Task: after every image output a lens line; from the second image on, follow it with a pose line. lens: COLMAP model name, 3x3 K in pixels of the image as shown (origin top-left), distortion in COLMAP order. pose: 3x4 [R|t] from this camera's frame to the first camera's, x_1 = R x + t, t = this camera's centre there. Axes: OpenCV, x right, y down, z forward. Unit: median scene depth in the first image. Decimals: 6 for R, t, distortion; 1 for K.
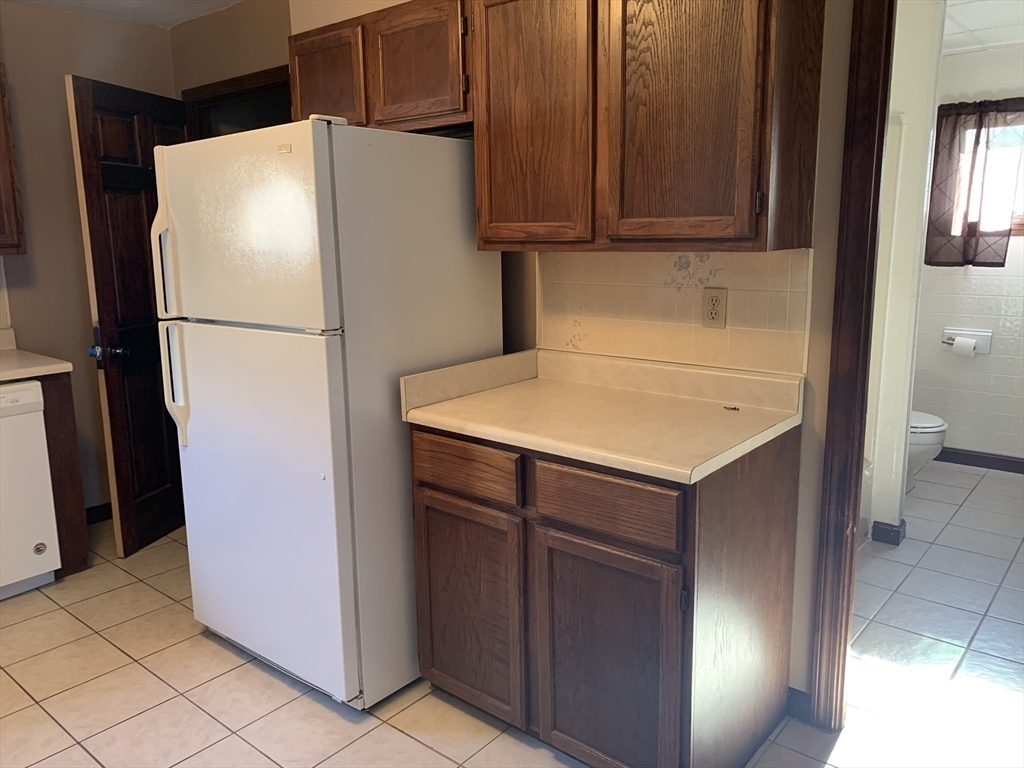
lens RADIAL K [[779.8, 0, 508.8], [0, 779.8, 379.2], [0, 0, 1]] dist [0.128407, -0.121091]
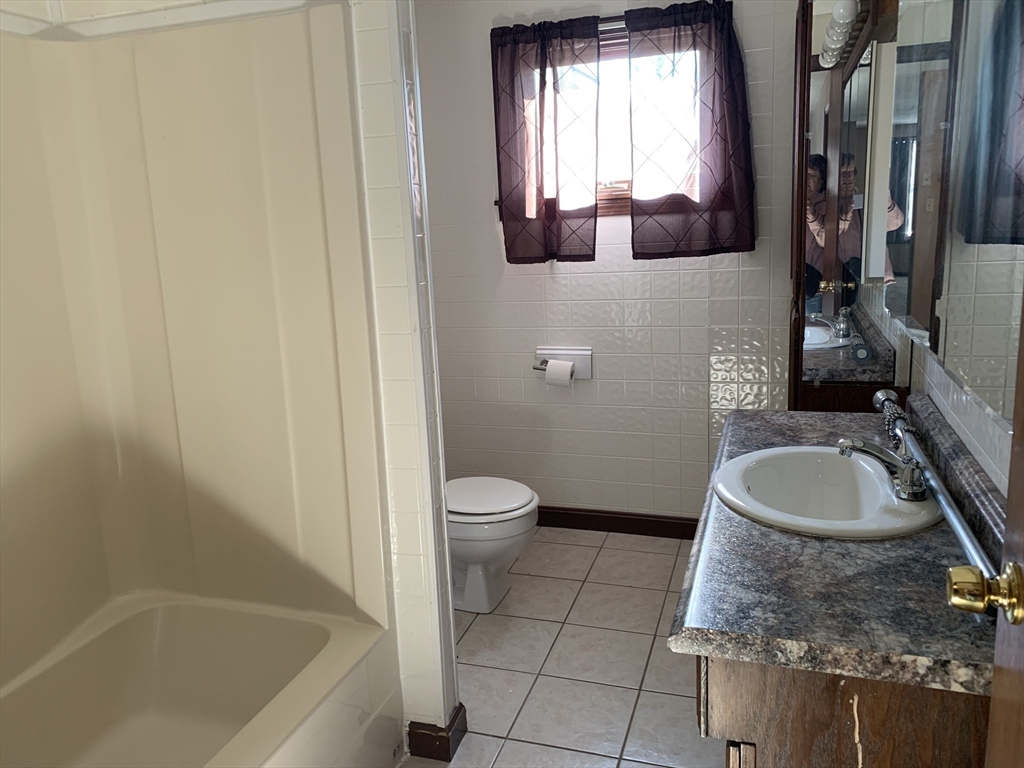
lens RADIAL K [[779.8, 0, 508.8], [0, 779.8, 379.2], [0, 0, 1]] dist [0.128407, -0.121091]
pose [[0.930705, -0.093448, 0.353633, 0.282197], [0.098546, 0.995126, 0.003605, -0.042596], [-0.352246, 0.031494, 0.935377, 0.367827]]
